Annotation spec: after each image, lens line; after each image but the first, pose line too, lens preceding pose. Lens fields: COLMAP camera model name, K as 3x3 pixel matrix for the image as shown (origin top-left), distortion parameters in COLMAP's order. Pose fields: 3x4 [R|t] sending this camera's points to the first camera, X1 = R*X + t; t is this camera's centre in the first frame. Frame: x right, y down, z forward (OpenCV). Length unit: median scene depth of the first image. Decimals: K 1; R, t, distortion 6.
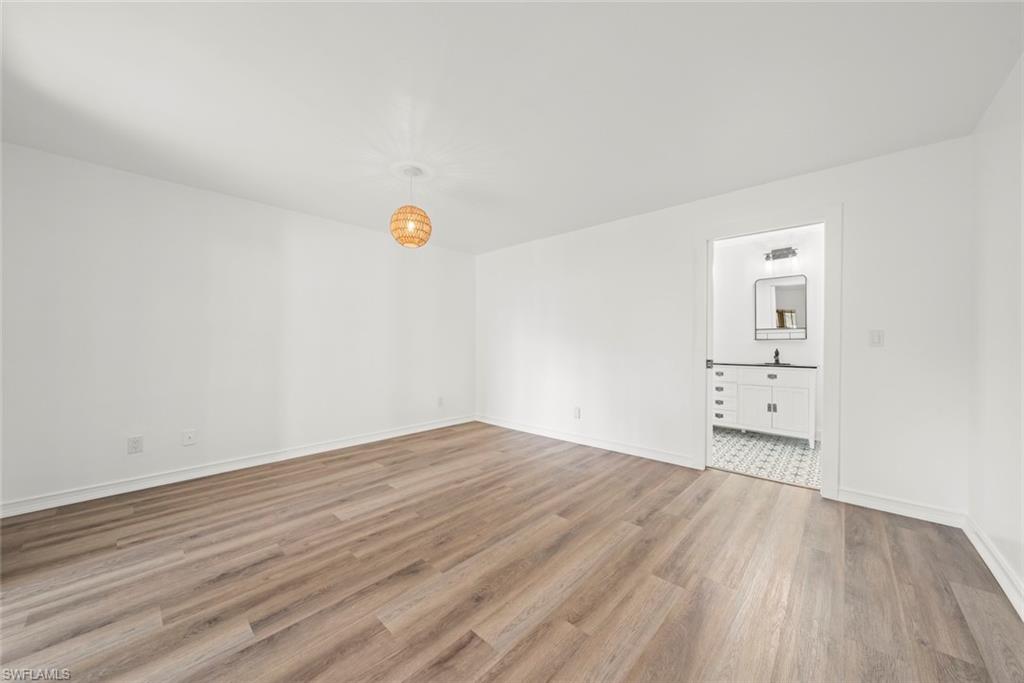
lens RADIAL K [[365.4, 0, 516.4], [0, 365.4, 340.0], [0, 0, 1]] dist [-0.001747, 0.000153]
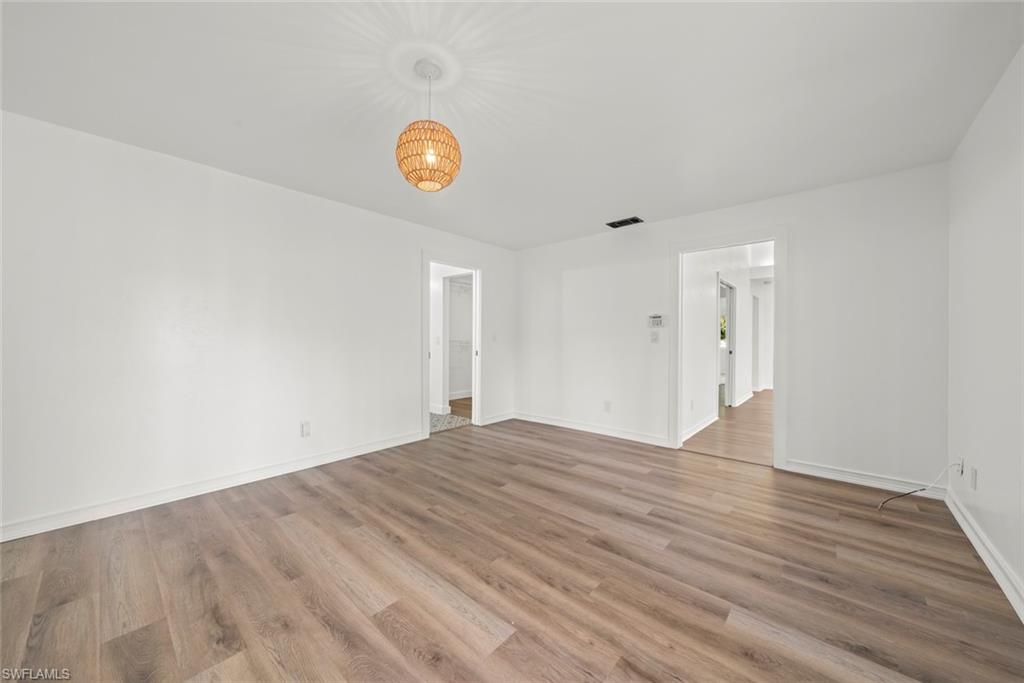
lens RADIAL K [[365.4, 0, 512.9], [0, 365.4, 342.3], [0, 0, 1]] dist [-0.001747, 0.000153]
pose [[-0.024009, -0.010507, 0.999657, -1.024805], [-0.008930, 0.999907, 0.010295, 0.004093], [-0.999672, -0.008680, -0.024101, 0.967295]]
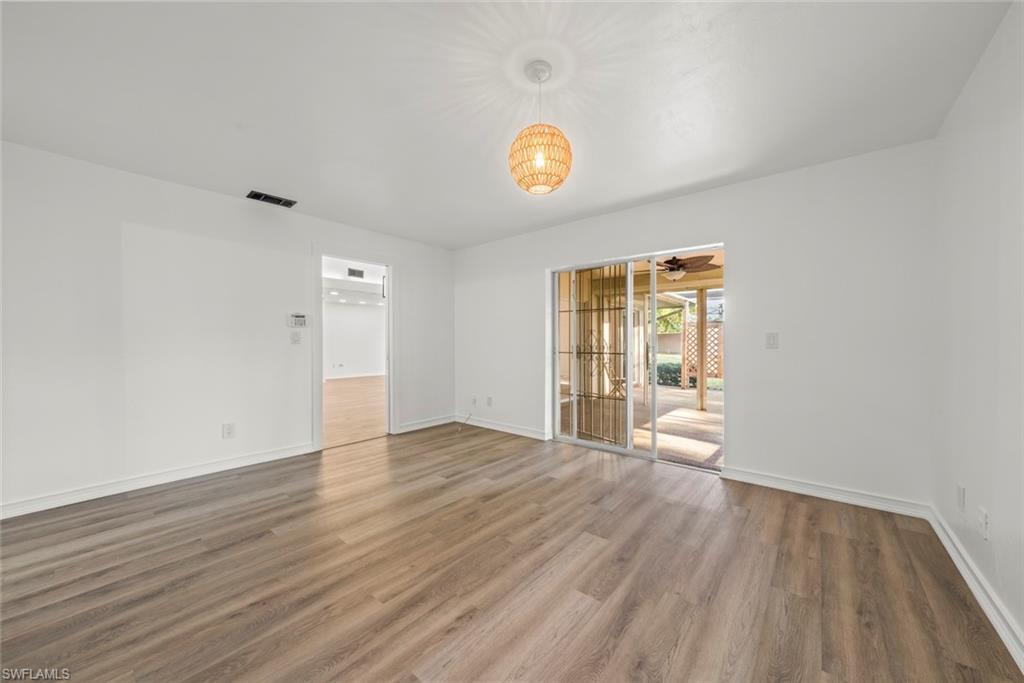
lens RADIAL K [[365.4, 0, 511.3], [0, 365.4, 343.0], [0, 0, 1]] dist [-0.001747, 0.000153]
pose [[-0.999156, -0.003019, -0.040963, -0.235221], [-0.002974, 0.999995, -0.001174, 0.011764], [0.040967, -0.001051, -0.999160, 1.818981]]
